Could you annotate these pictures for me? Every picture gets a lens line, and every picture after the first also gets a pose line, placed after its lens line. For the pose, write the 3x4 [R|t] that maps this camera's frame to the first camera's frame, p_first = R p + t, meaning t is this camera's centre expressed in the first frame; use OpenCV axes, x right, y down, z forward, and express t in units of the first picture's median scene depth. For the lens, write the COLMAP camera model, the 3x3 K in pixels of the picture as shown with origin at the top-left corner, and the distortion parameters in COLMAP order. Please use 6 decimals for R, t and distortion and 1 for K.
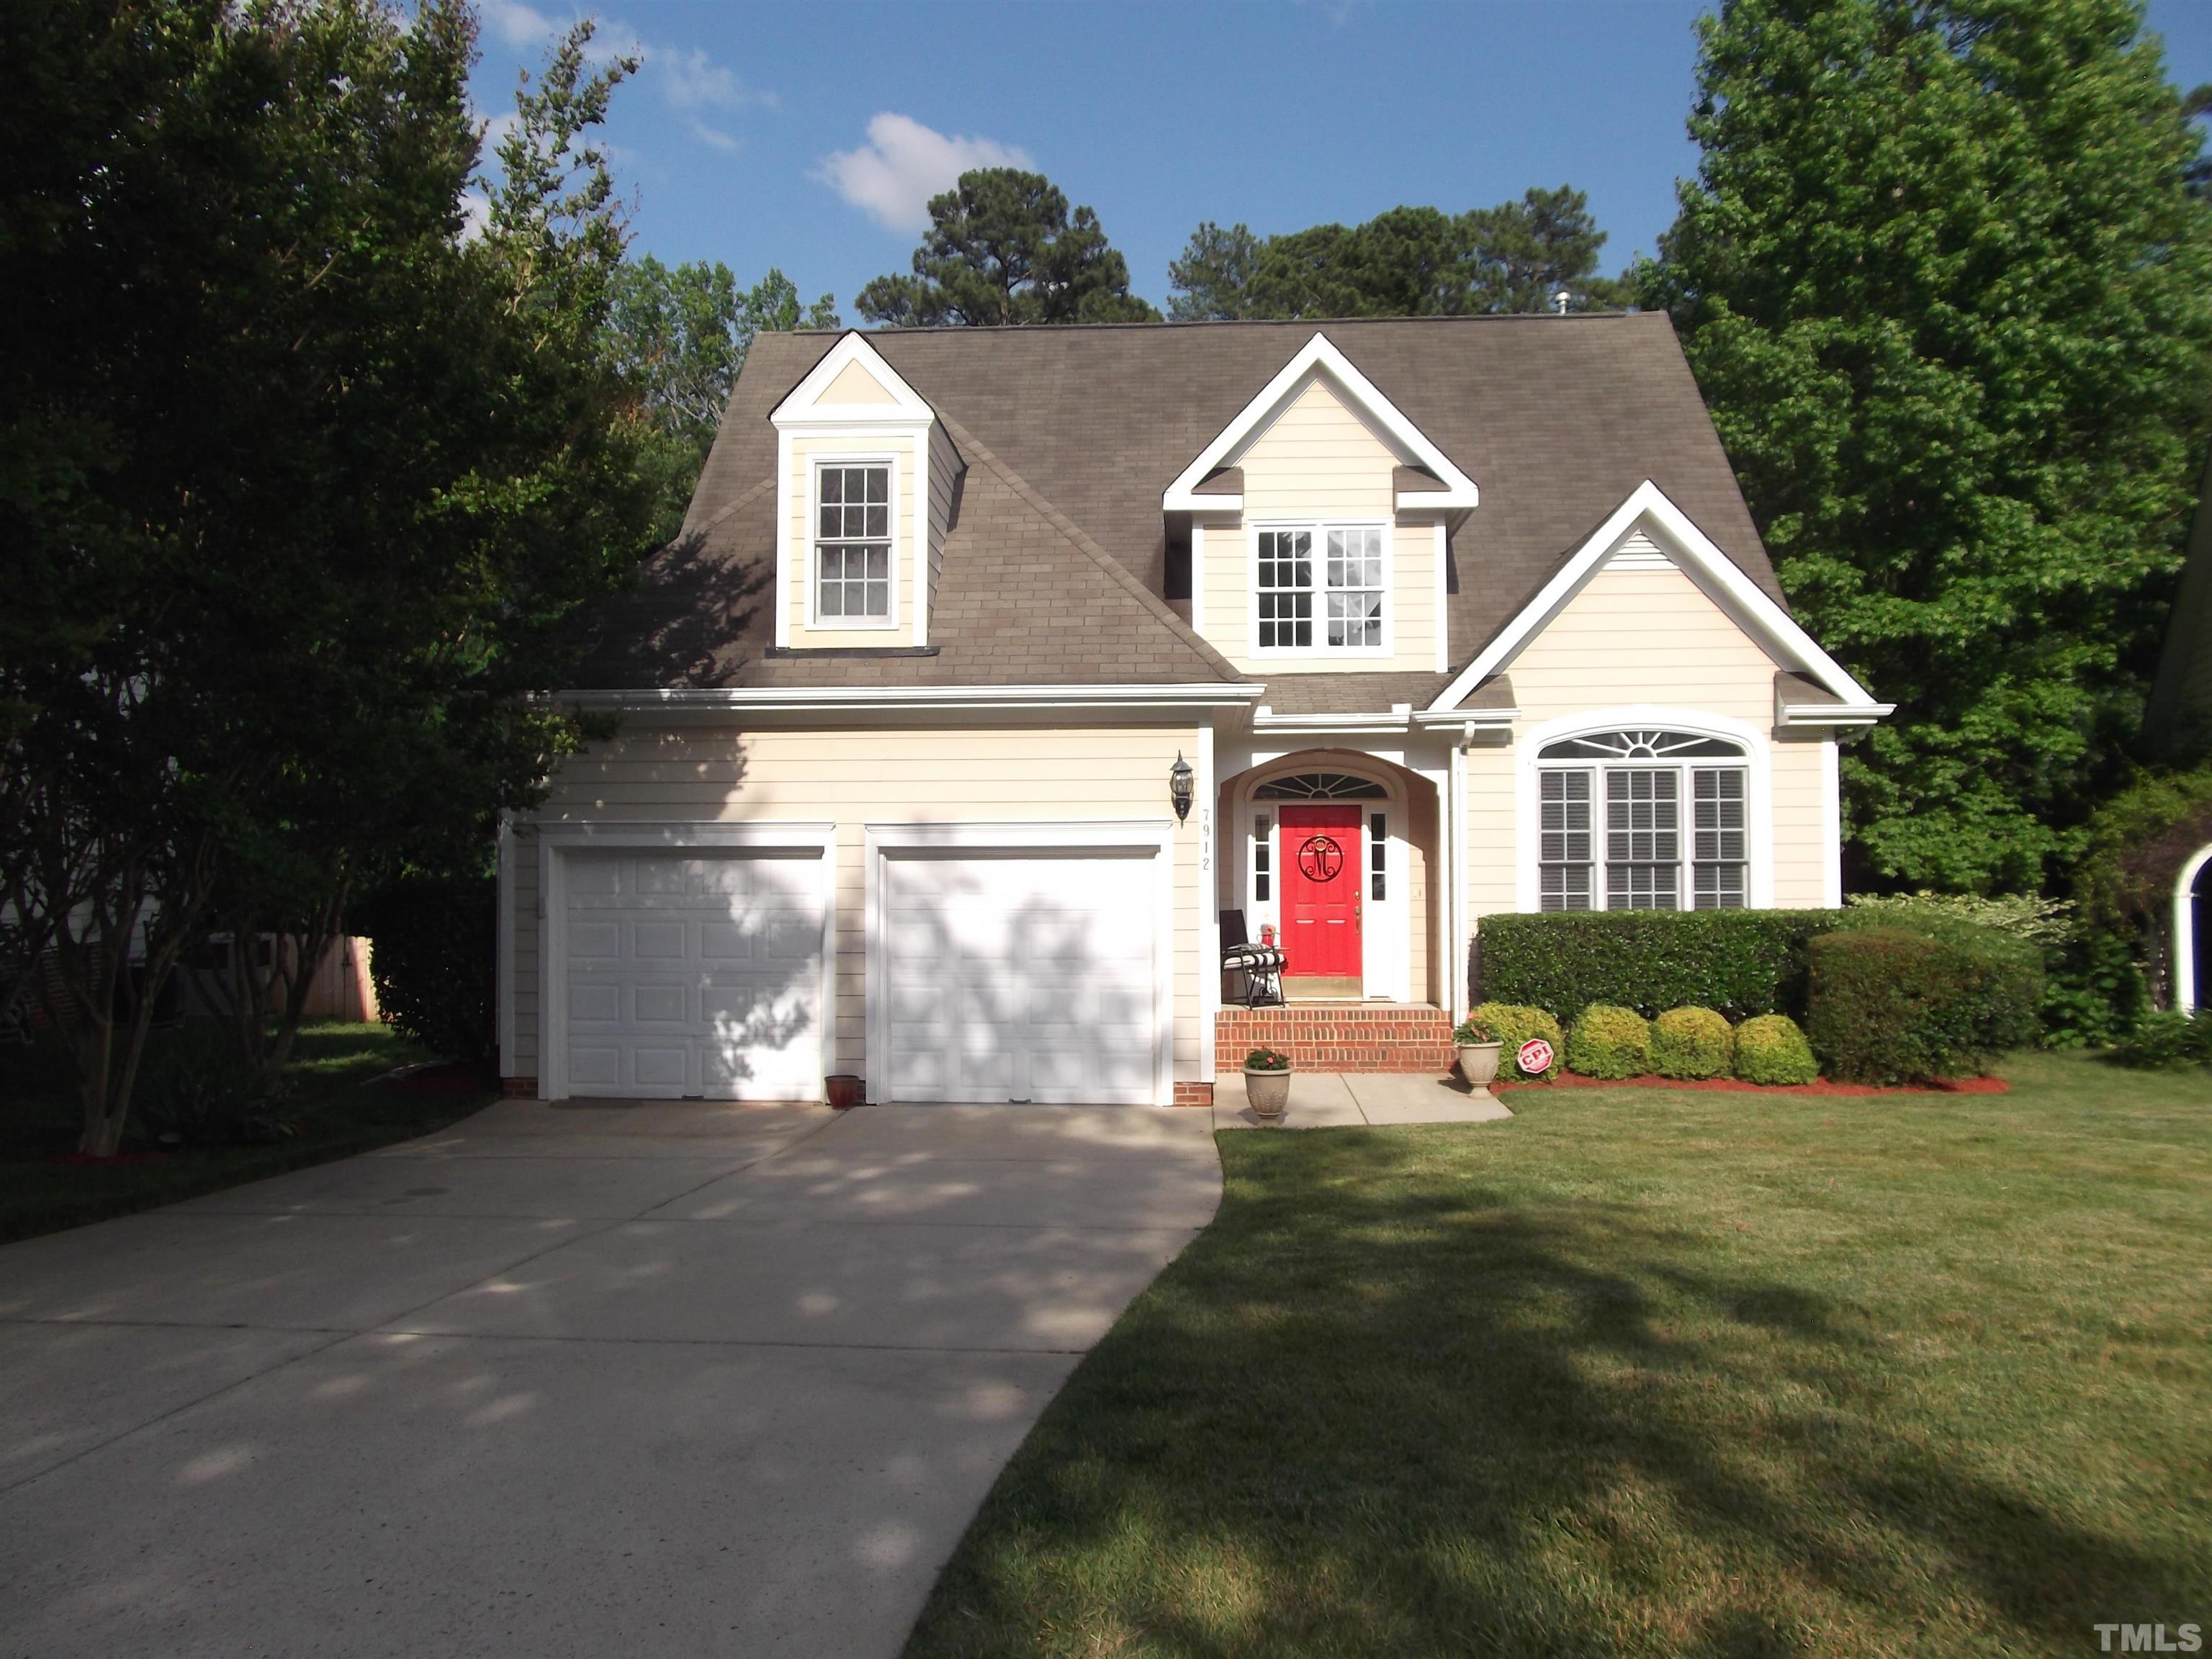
lens RADIAL K [[1753.5, 0, 1100.5], [0, 1753.5, 821.4], [0, 0, 1]] dist [-0.052983, 0.054993]
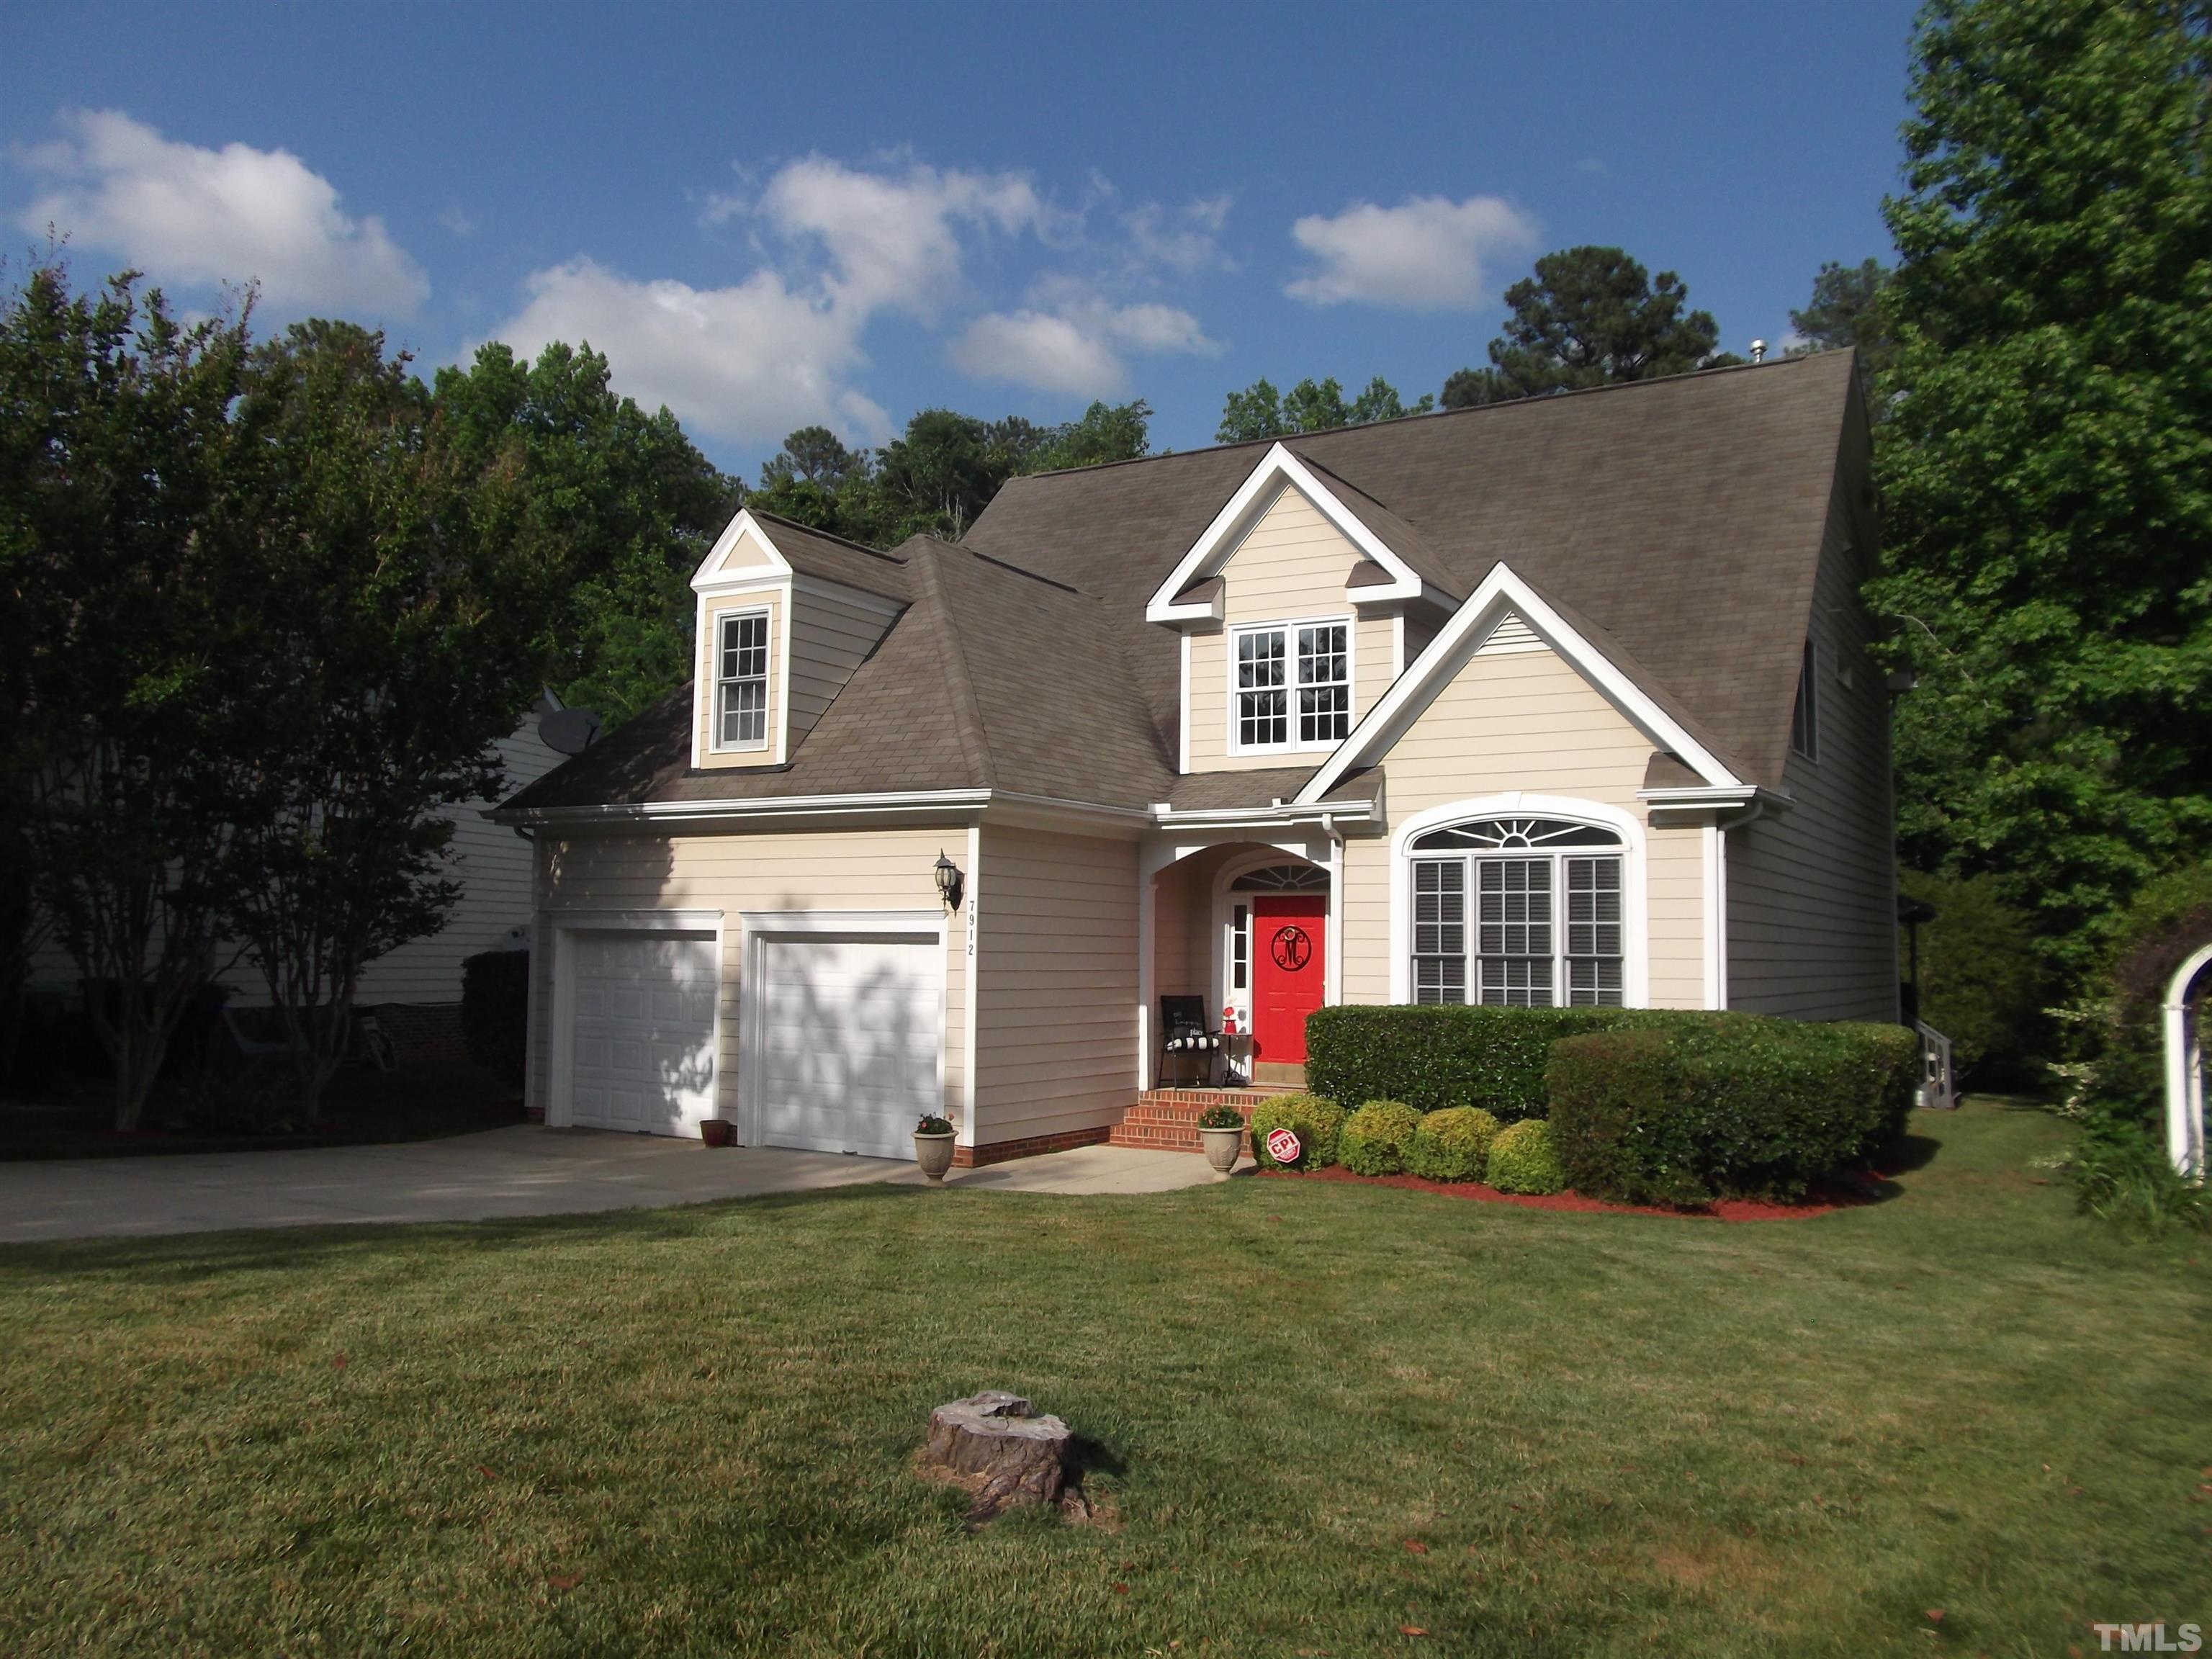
lens RADIAL K [[1753.5, 0, 1112.7], [0, 1753.5, 831.3], [0, 0, 1]] dist [-0.052983, 0.054993]
pose [[0.879073, -0.015009, -0.476451, 0.574828], [-0.004656, 0.999186, -0.040068, -0.005614], [0.476665, 0.037441, 0.878287, 0.047196]]
